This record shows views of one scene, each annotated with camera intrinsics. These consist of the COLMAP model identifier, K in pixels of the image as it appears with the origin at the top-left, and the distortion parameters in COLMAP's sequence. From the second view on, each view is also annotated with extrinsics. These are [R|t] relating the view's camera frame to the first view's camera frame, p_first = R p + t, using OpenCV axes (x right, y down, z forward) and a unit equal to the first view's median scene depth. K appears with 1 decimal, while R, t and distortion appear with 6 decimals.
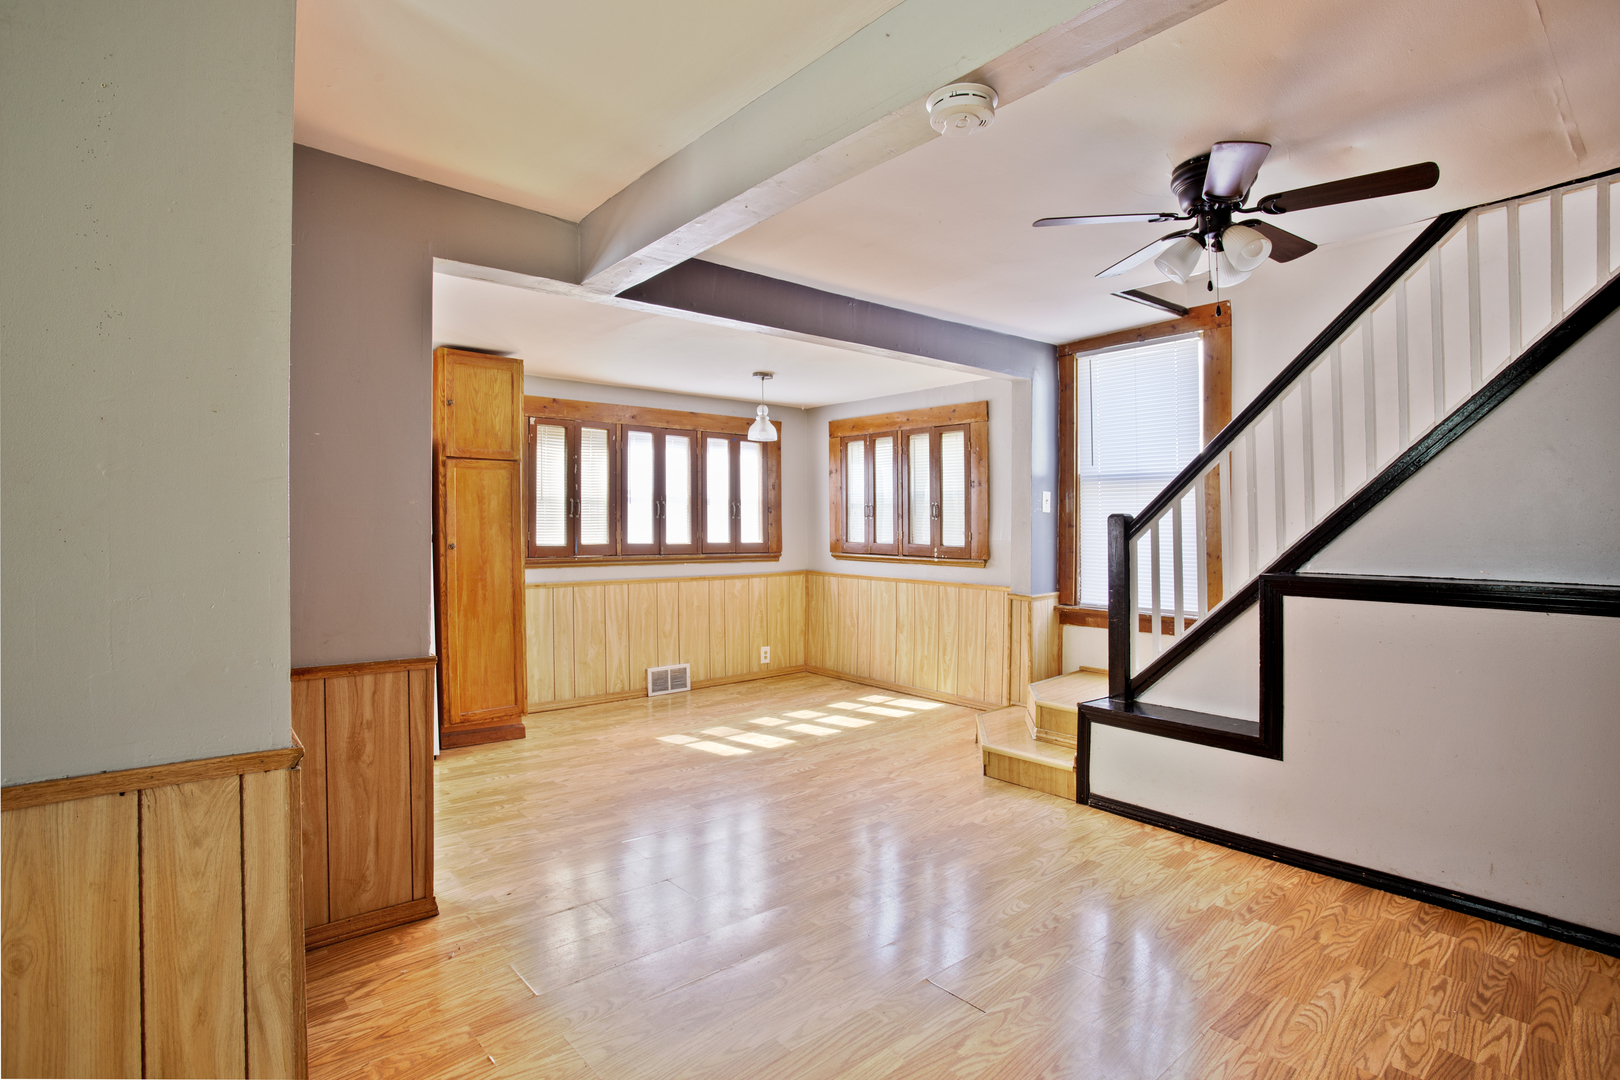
lens RADIAL K [[808.6, 0, 810.0], [0, 808.6, 540.0], [0, 0, 1]] dist [0.003925, 0.001119]
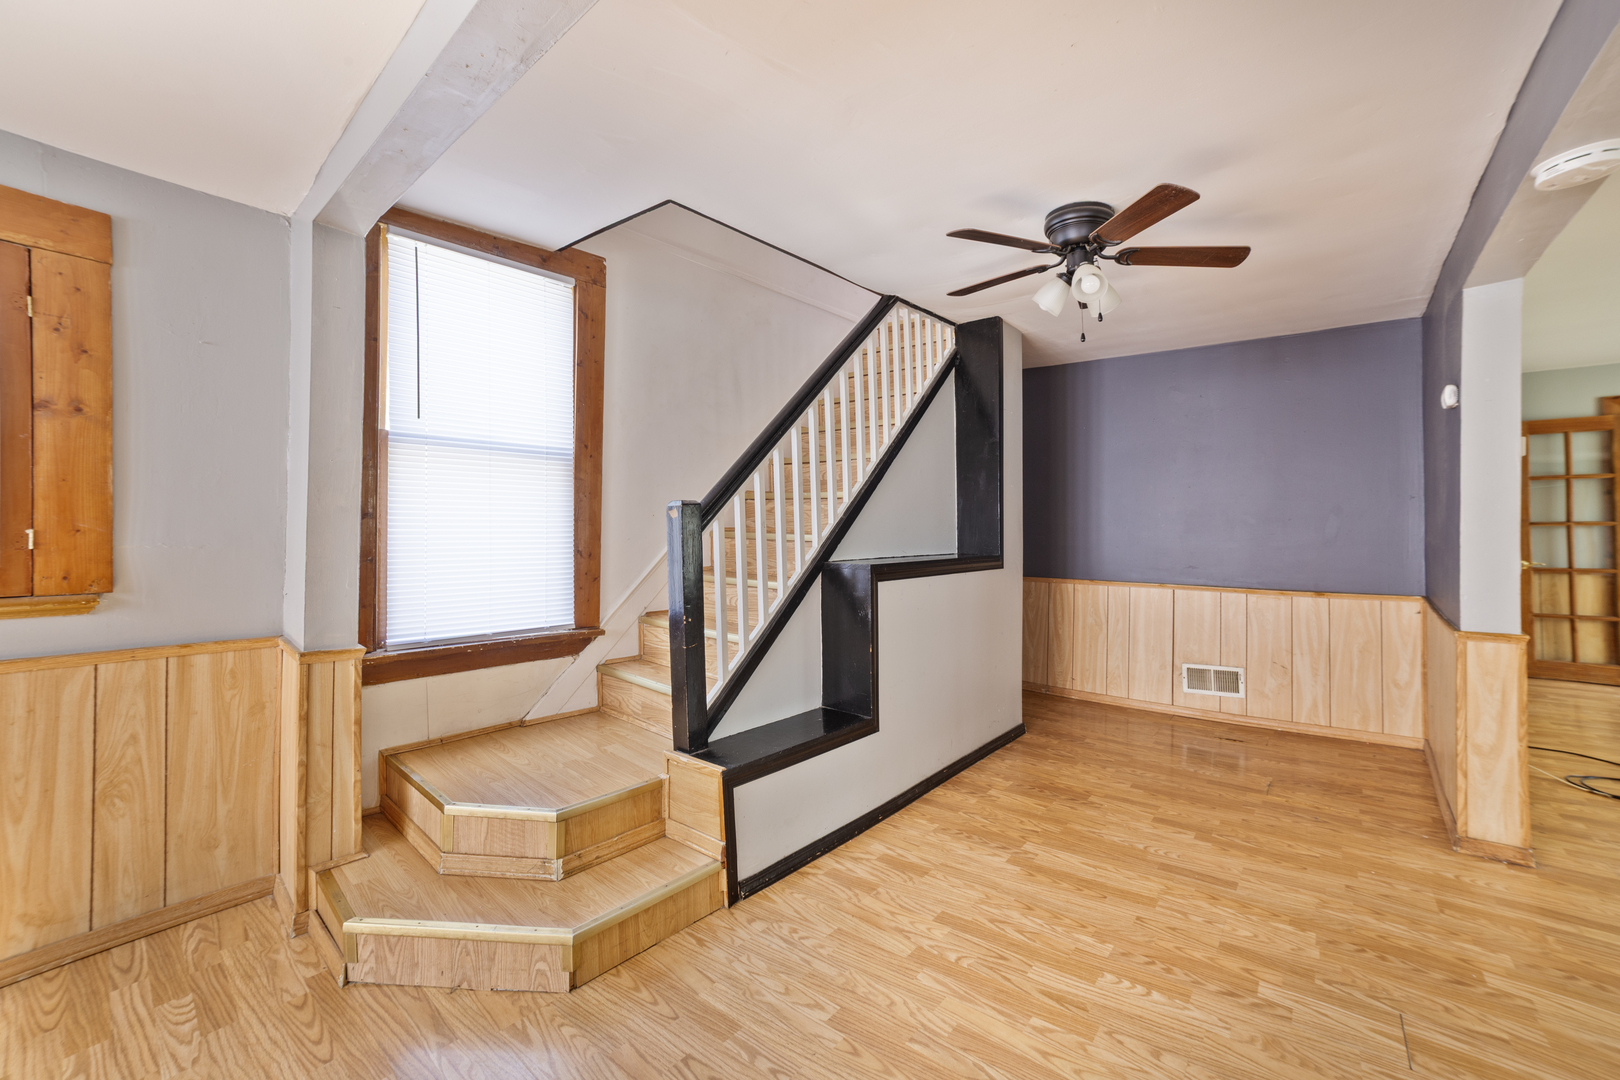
lens RADIAL K [[650.6, 0, 841.1], [0, 650.6, 534.9], [0, 0, 1]] dist [-0.016012, 0.000161]
pose [[-0.166557, -0.004805, 0.986020, -0.293472], [0.023354, 0.999688, 0.008816, -0.002283], [-0.985755, 0.024495, -0.166393, 1.232511]]
